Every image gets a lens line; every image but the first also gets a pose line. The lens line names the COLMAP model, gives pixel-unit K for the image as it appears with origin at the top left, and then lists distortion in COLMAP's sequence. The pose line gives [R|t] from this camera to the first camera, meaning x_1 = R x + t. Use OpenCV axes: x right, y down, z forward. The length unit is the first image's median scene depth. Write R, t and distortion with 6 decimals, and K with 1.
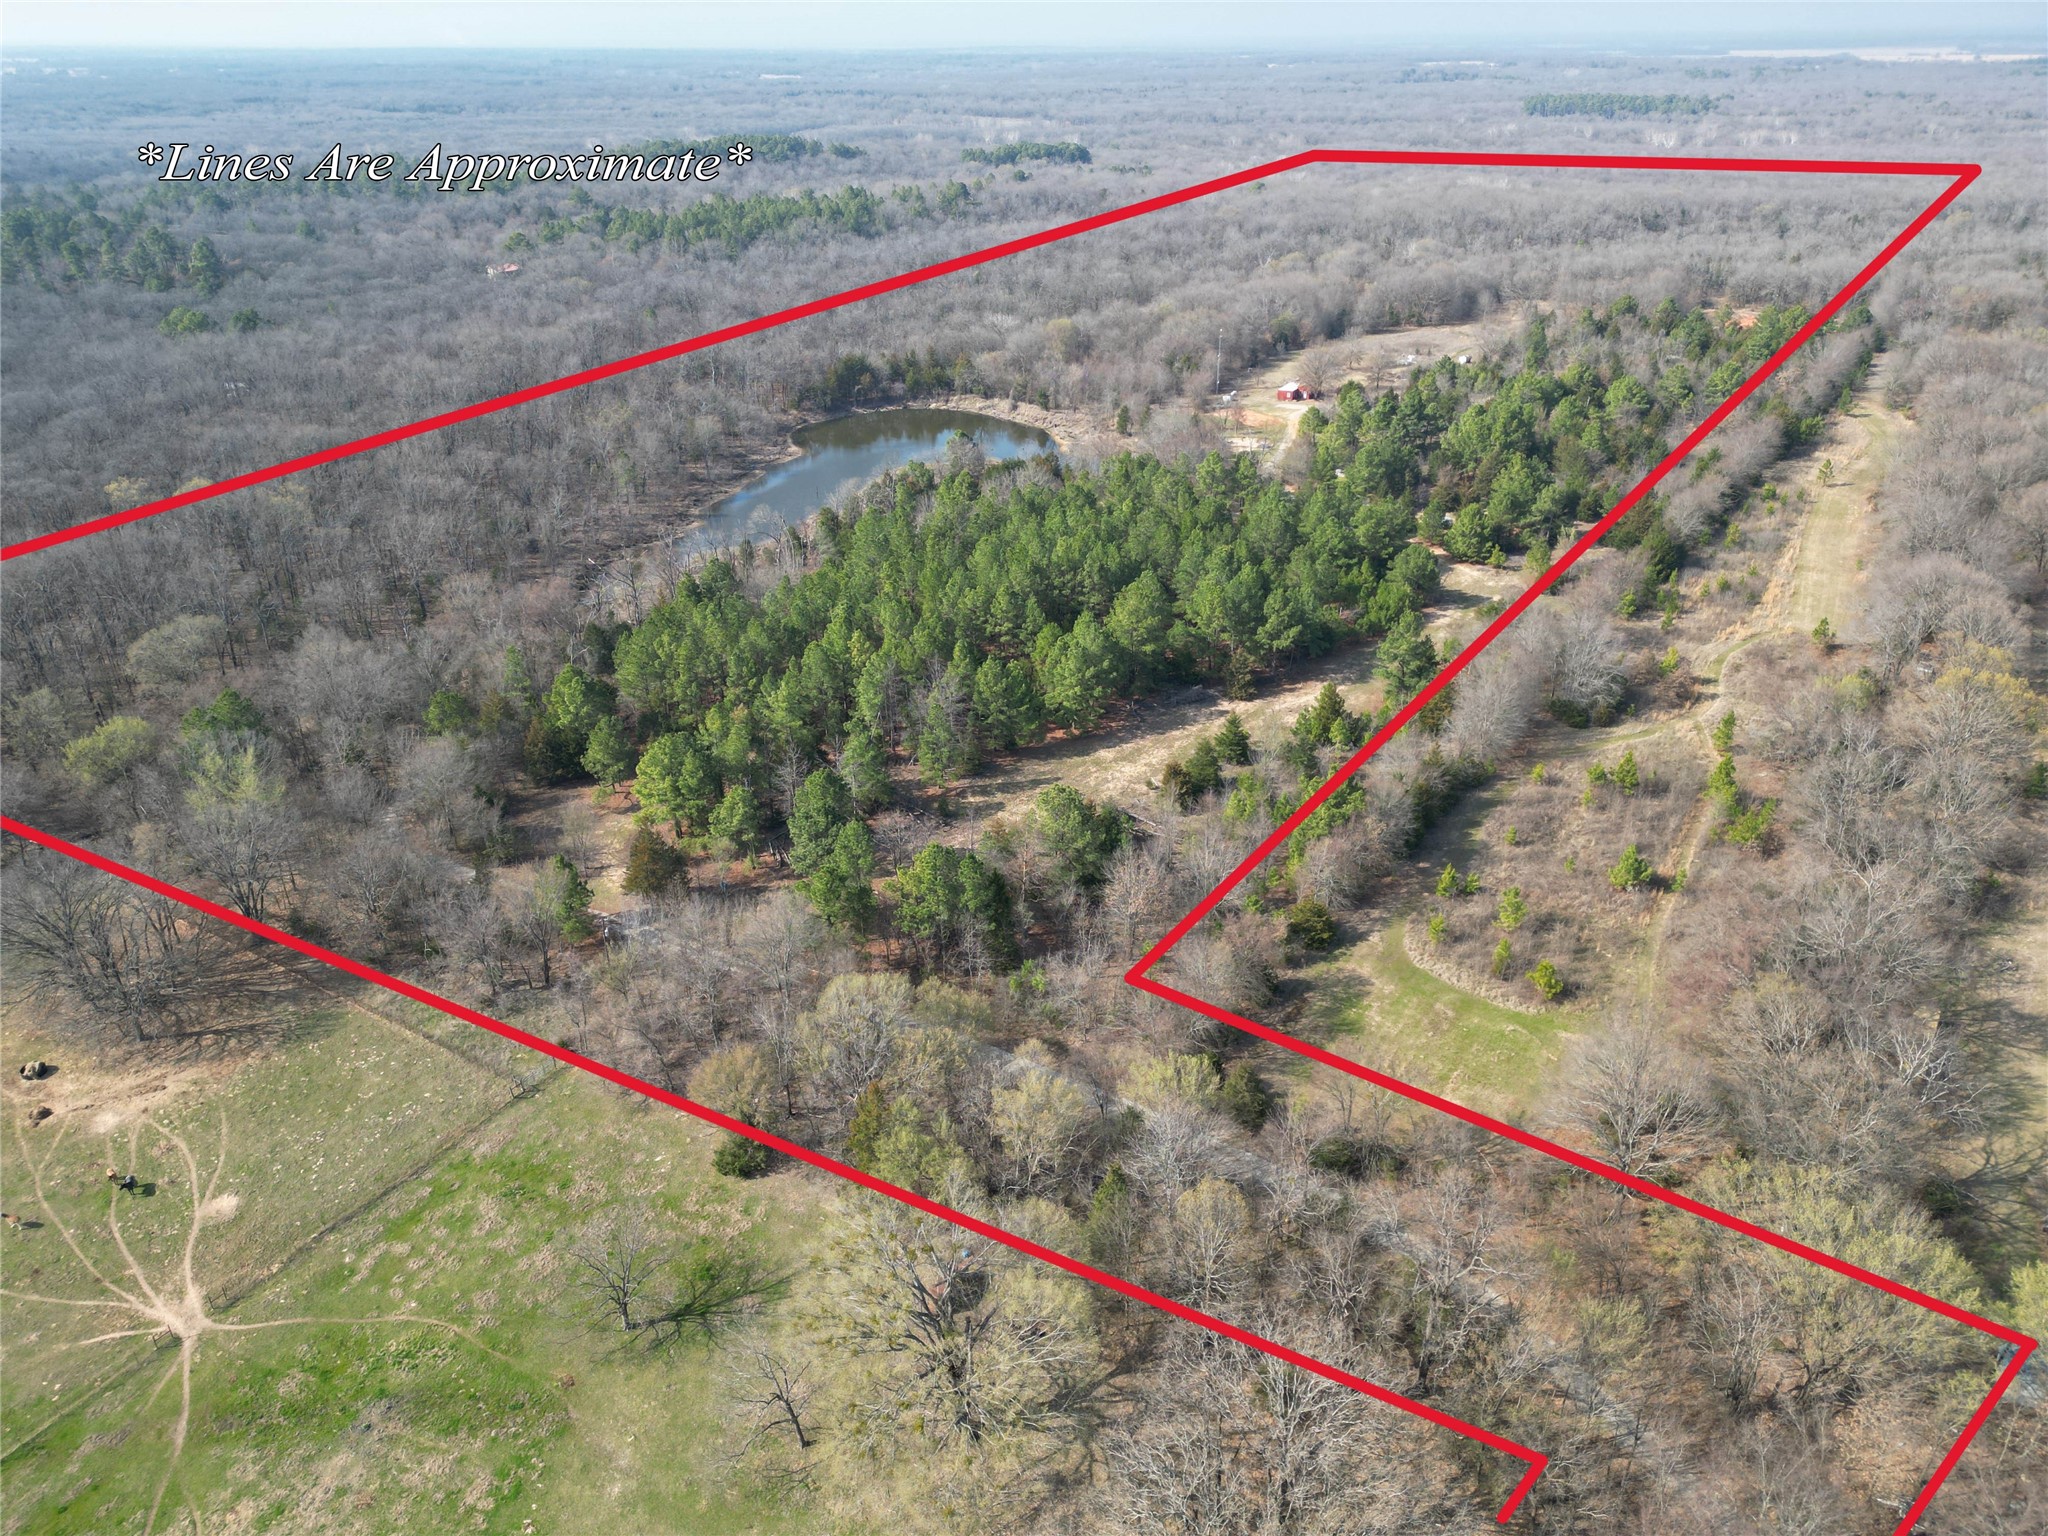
lens RADIAL K [[1447.7, 0, 1019.3], [0, 1447.7, 808.9], [0, 0, 1]] dist [0.072429, -0.055271]
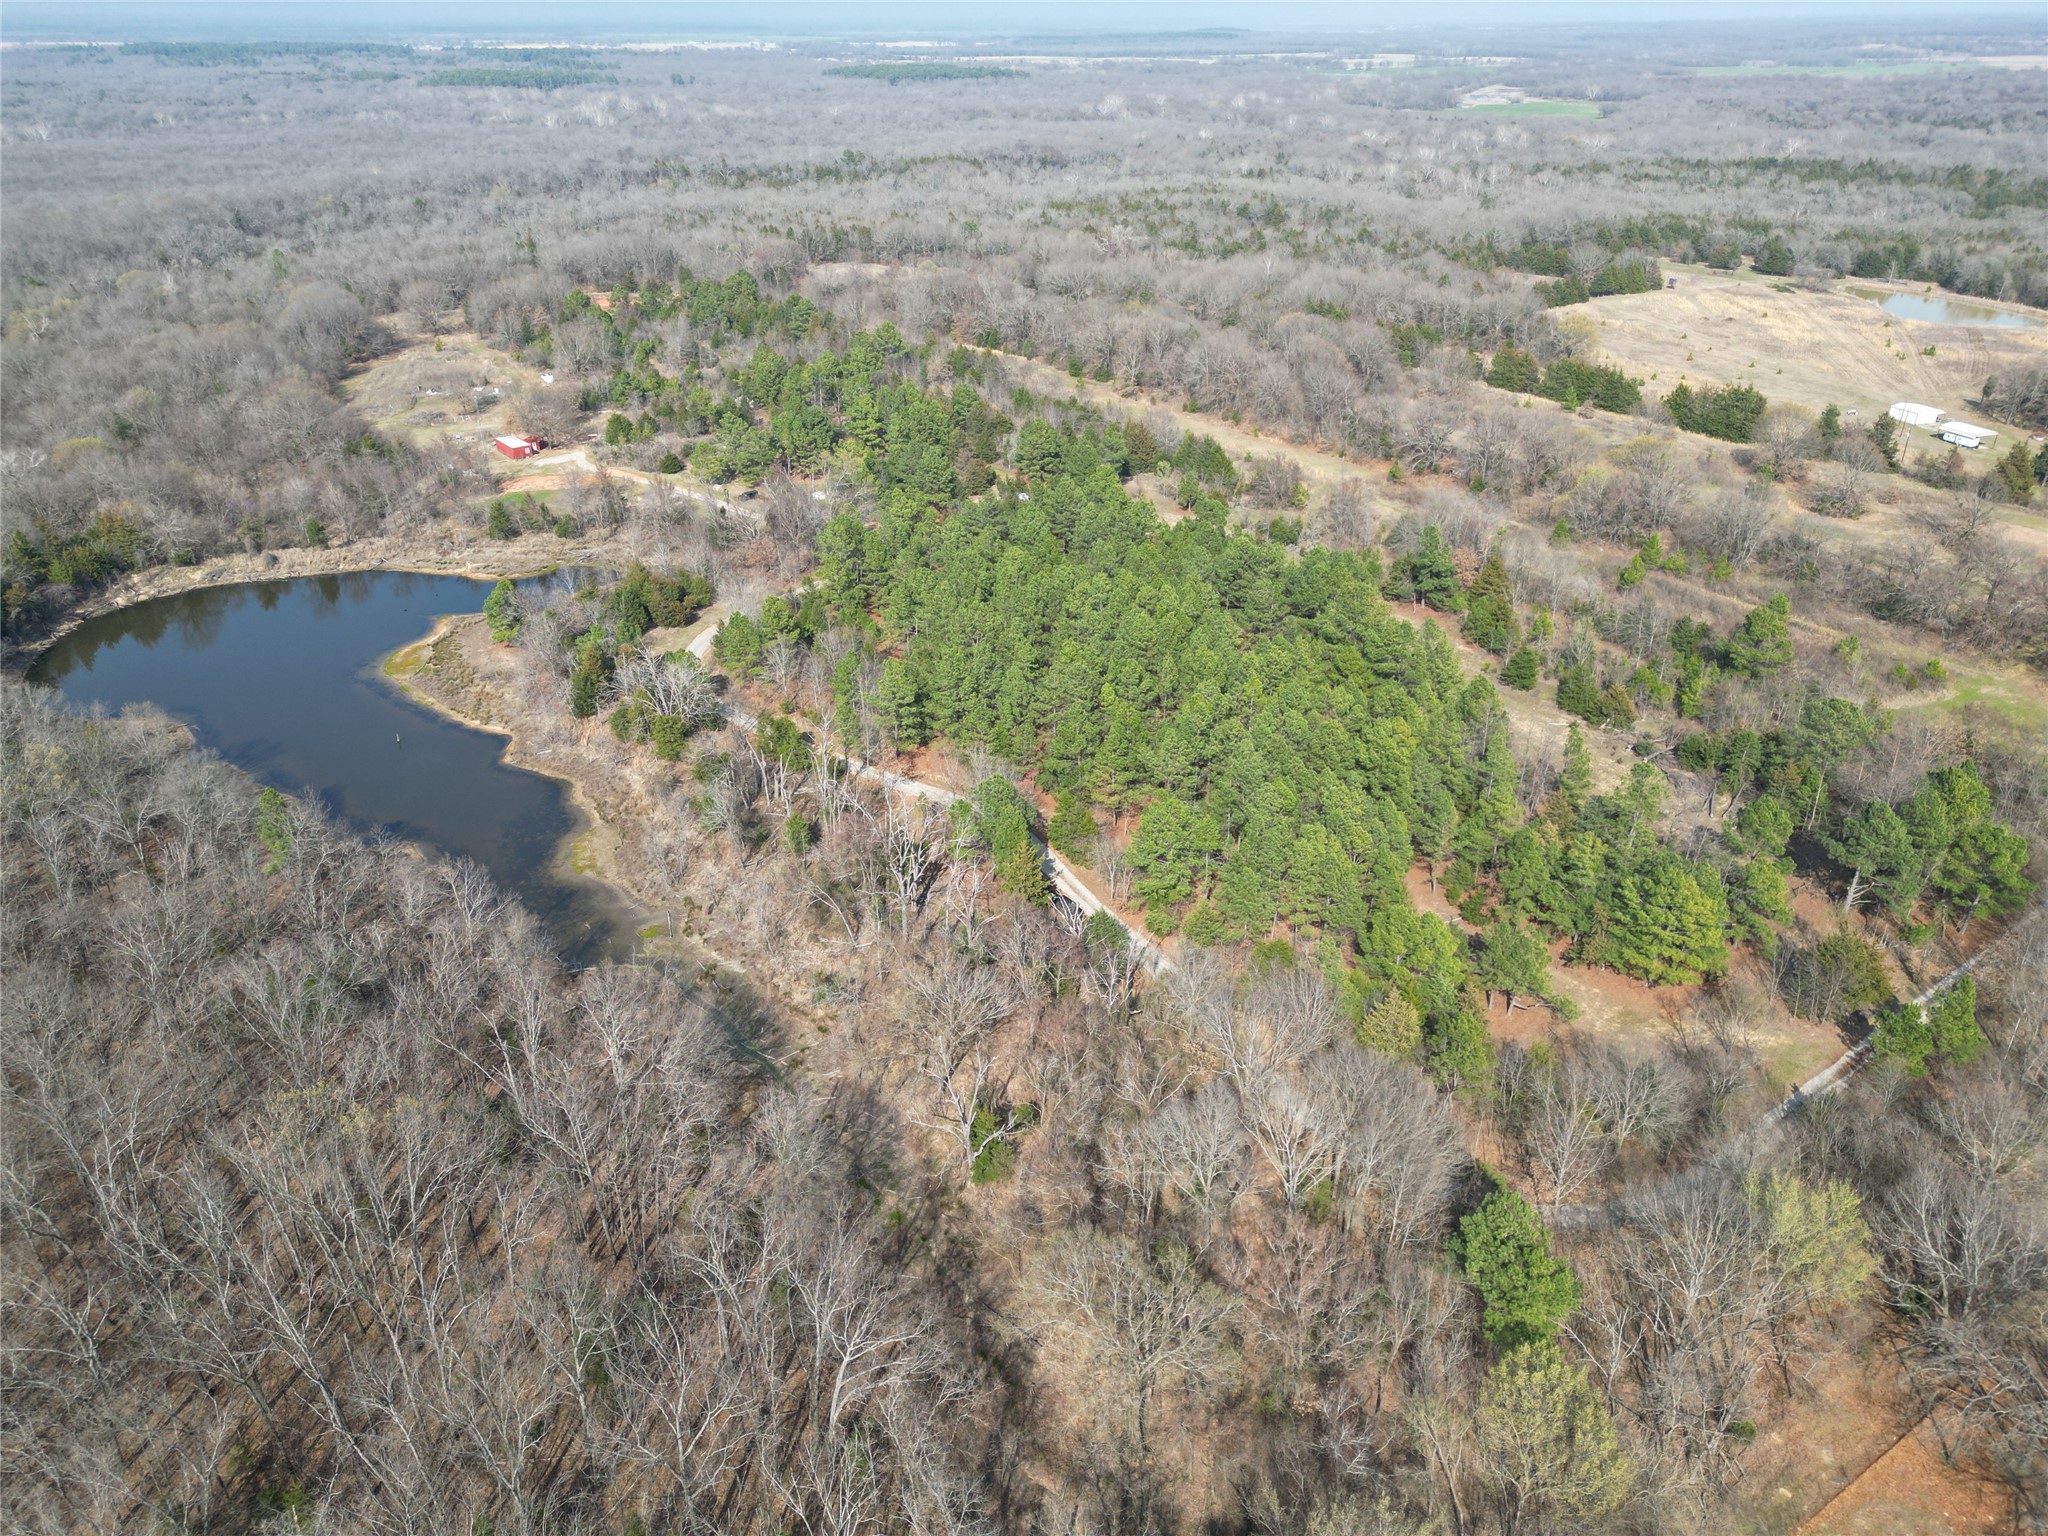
lens RADIAL K [[1447.7, 0, 1034.7], [0, 1447.7, 770.4], [0, 0, 1]] dist [0.072429, -0.055271]
pose [[0.404945, -0.421108, 0.811595, -0.703027], [0.432495, 0.870268, 0.235758, -0.303347], [-0.805585, 0.255542, 0.534538, 0.566039]]
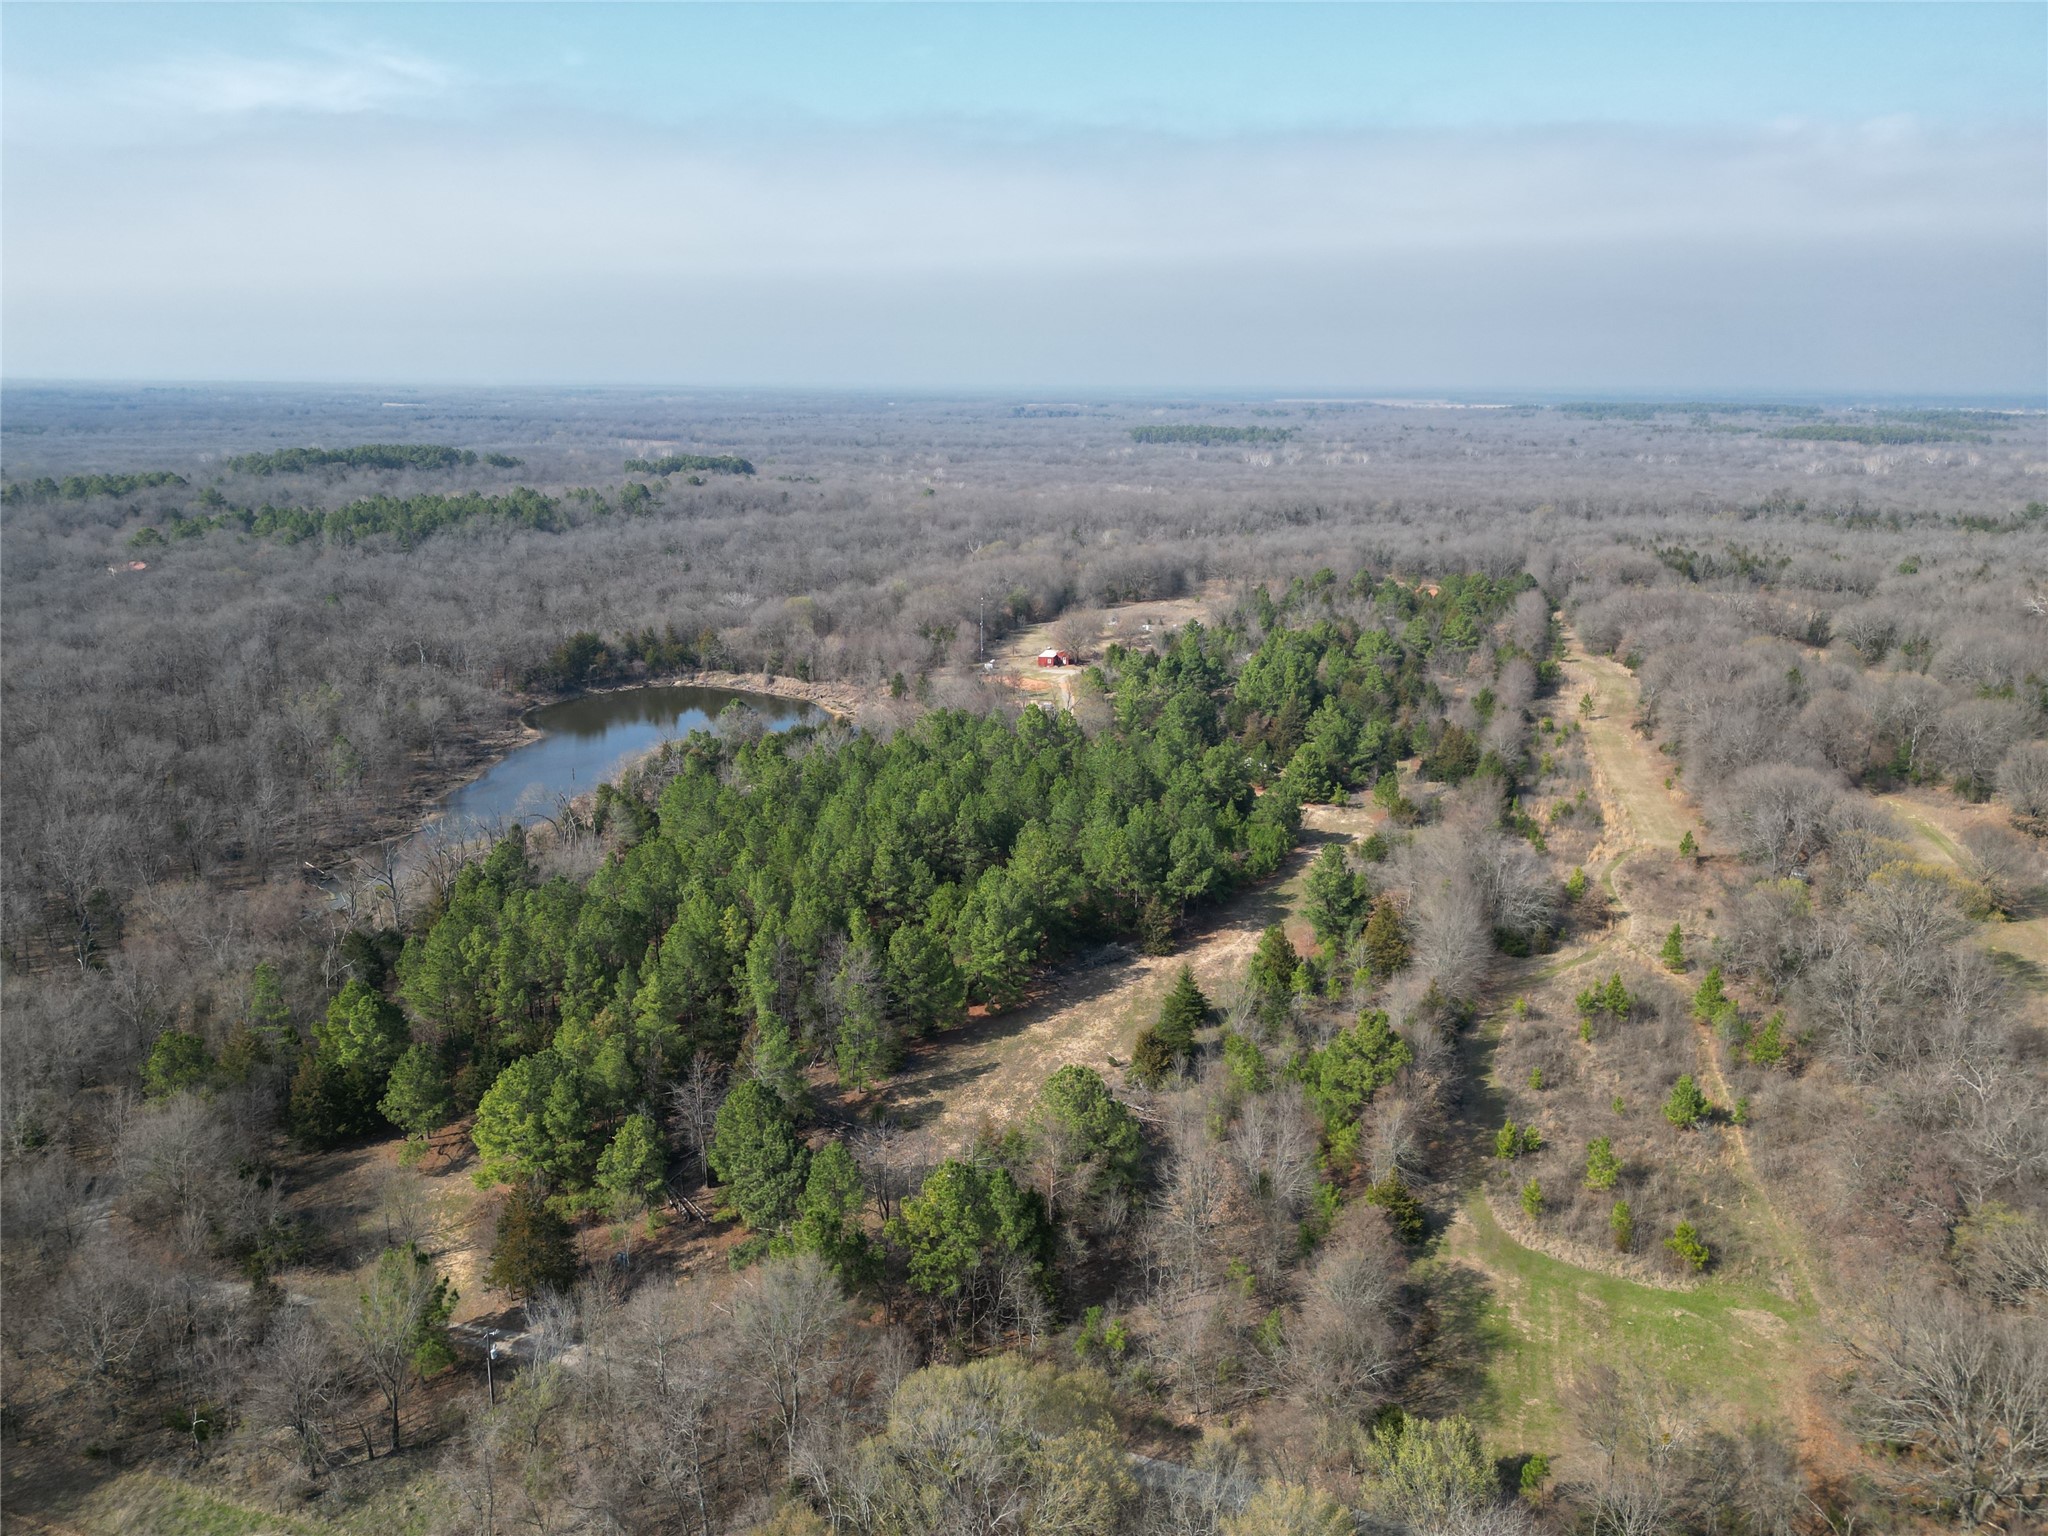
lens RADIAL K [[1447.7, 0, 1028.1], [0, 1447.7, 822.3], [0, 0, 1]] dist [0.072429, -0.055271]
pose [[0.968828, -0.060658, 0.240194, -0.111173], [0.105298, 0.978448, -0.177628, -0.005891], [-0.224243, 0.197383, 0.954335, 0.137893]]
